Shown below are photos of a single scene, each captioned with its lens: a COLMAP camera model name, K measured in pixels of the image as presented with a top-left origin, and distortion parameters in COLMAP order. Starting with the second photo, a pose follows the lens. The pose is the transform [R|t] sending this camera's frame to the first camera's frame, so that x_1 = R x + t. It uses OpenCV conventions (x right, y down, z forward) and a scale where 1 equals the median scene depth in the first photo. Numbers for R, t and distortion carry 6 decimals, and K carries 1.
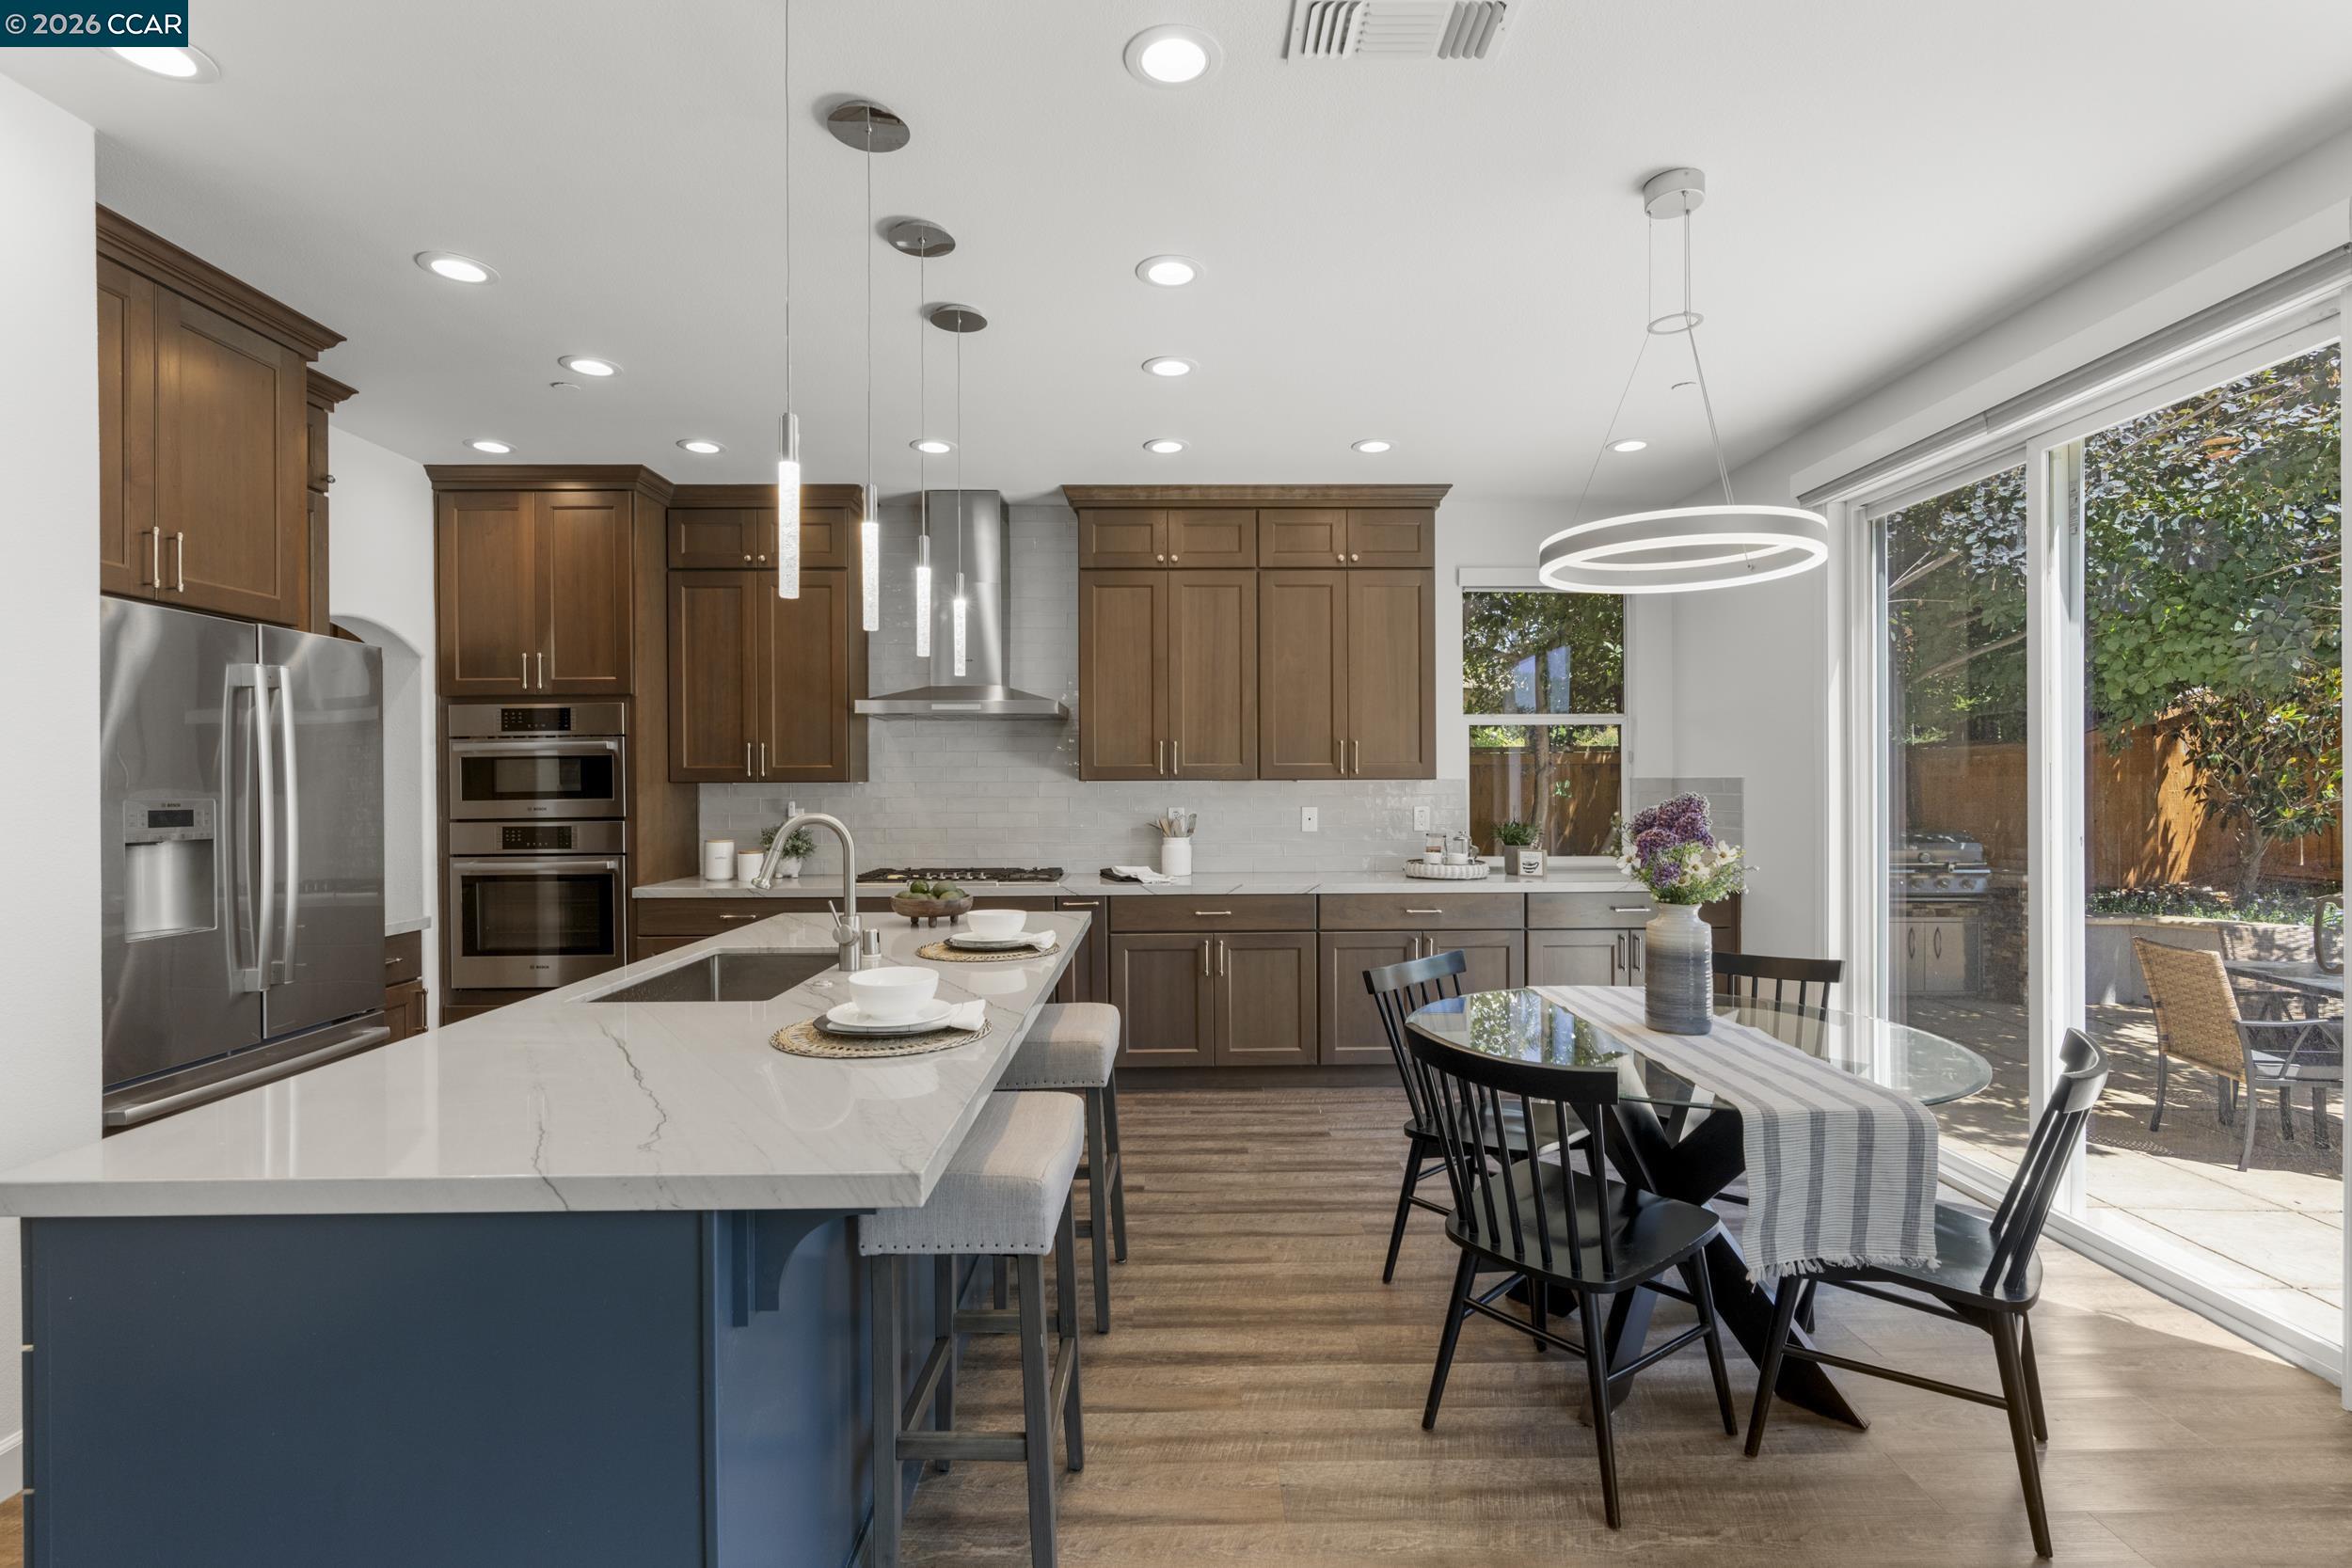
lens RADIAL K [[1100.3, 0, 1176.0], [0, 1100.3, 784.0], [0, 0, 1]] dist [-0.028905, 0.000318]
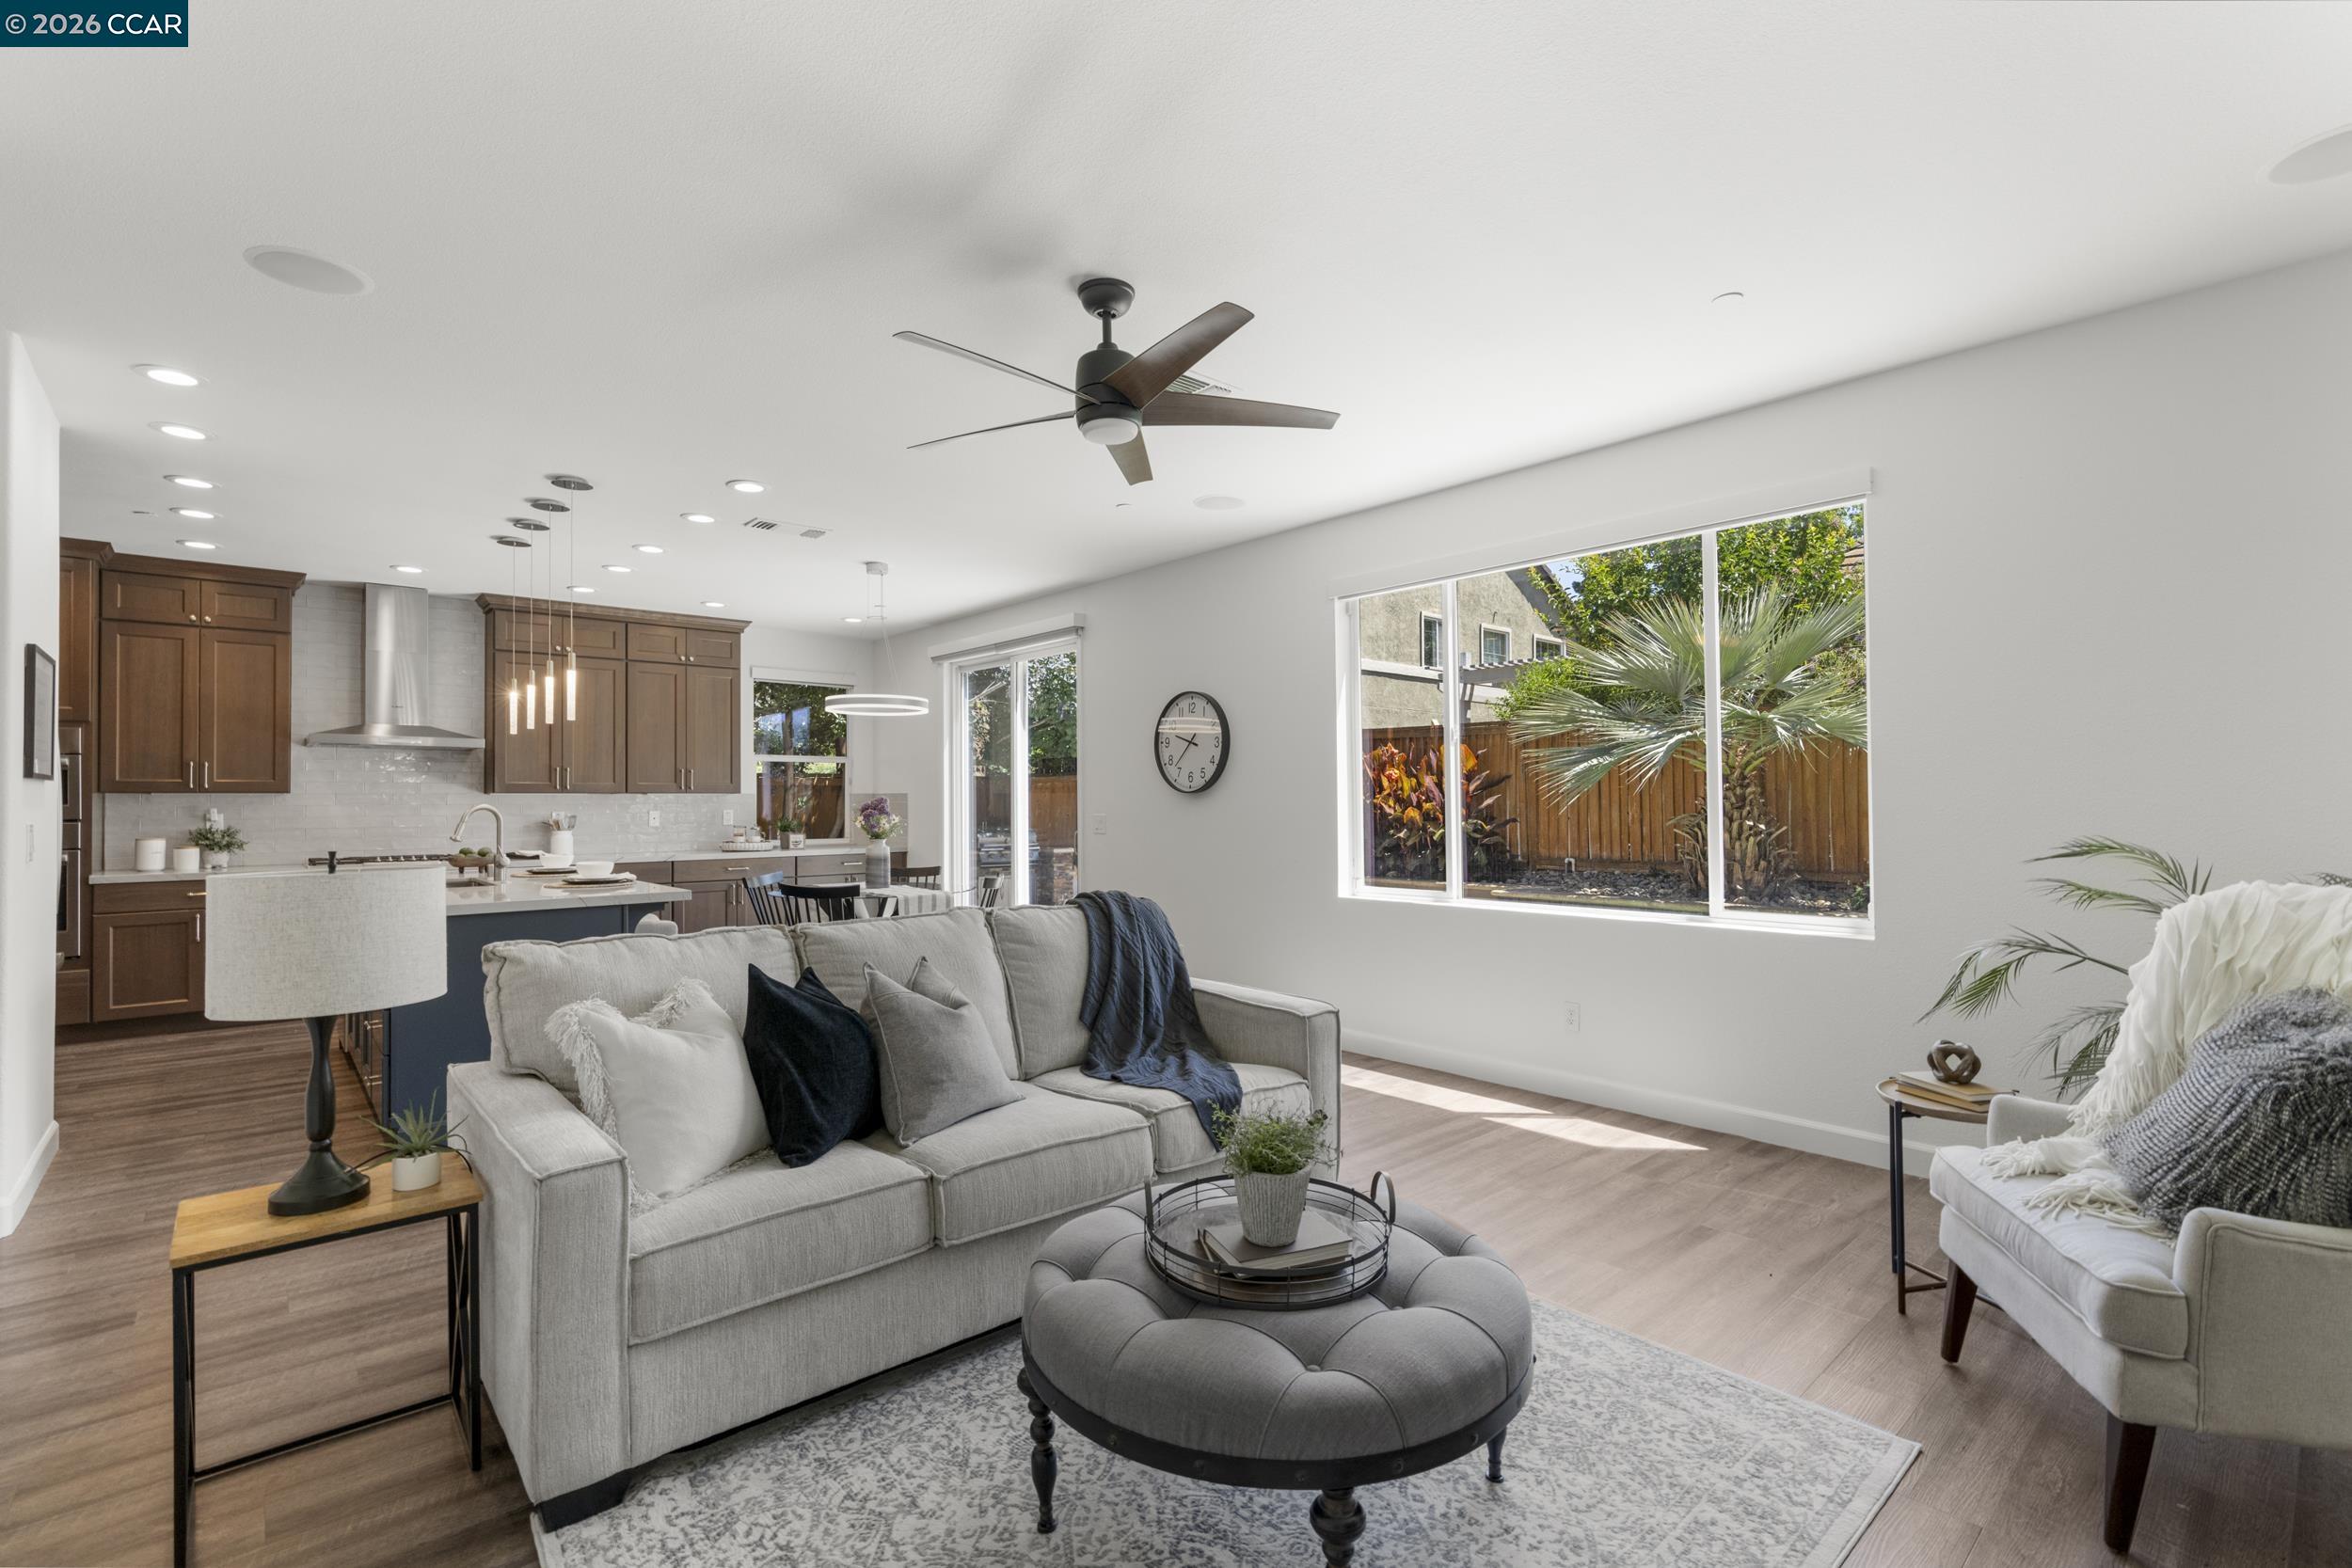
lens RADIAL K [[1069.4, 0, 1161.9], [0, 1069.4, 790.4], [0, 0, 1]] dist [-0.001037, 0.000673]
pose [[0.767172, 0.007888, 0.641393, -0.321653], [0.005458, 0.999808, -0.018824, 0.025752], [-0.641418, 0.017942, 0.766982, -0.680940]]
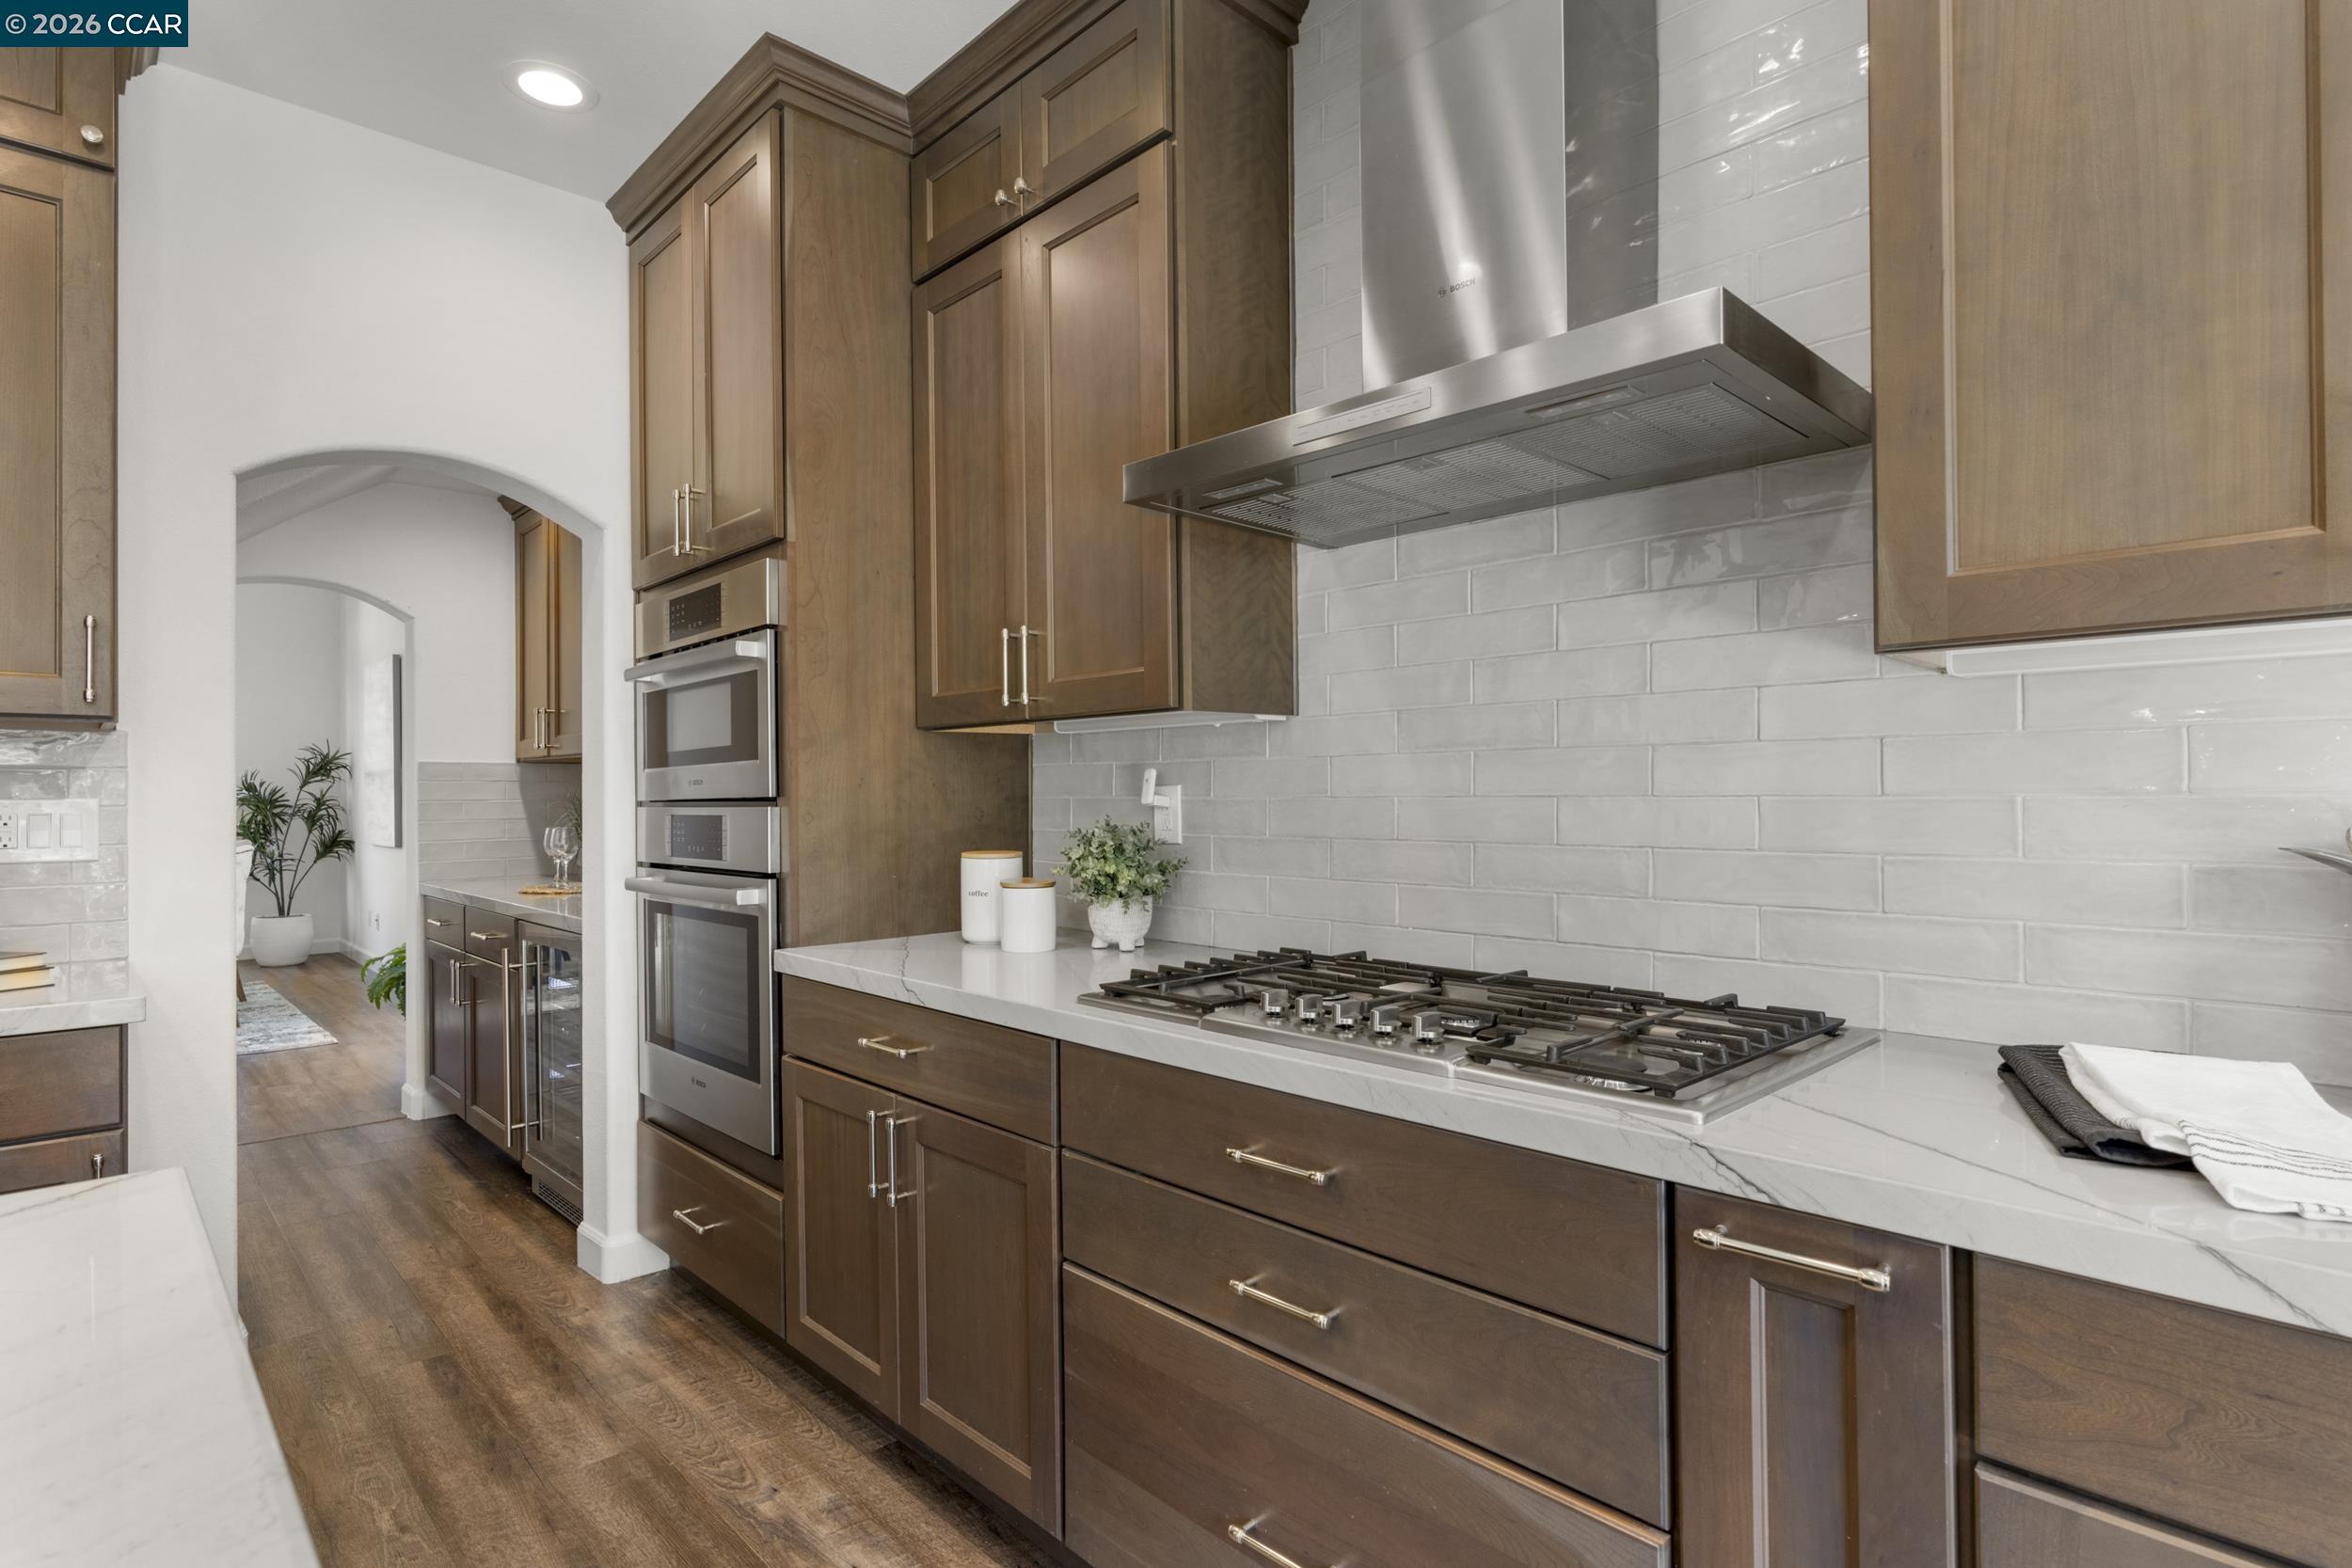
lens RADIAL K [[1187.1, 0, 1176.0], [0, 1187.1, 784.0], [0, 0, 1]] dist [0.002646, 0.000305]
pose [[0.690411, -0.004134, -0.723405, -0.009193], [0.006123, 0.999981, 0.000130, 0.022999], [0.723391, -0.004519, 0.690424, 0.724814]]
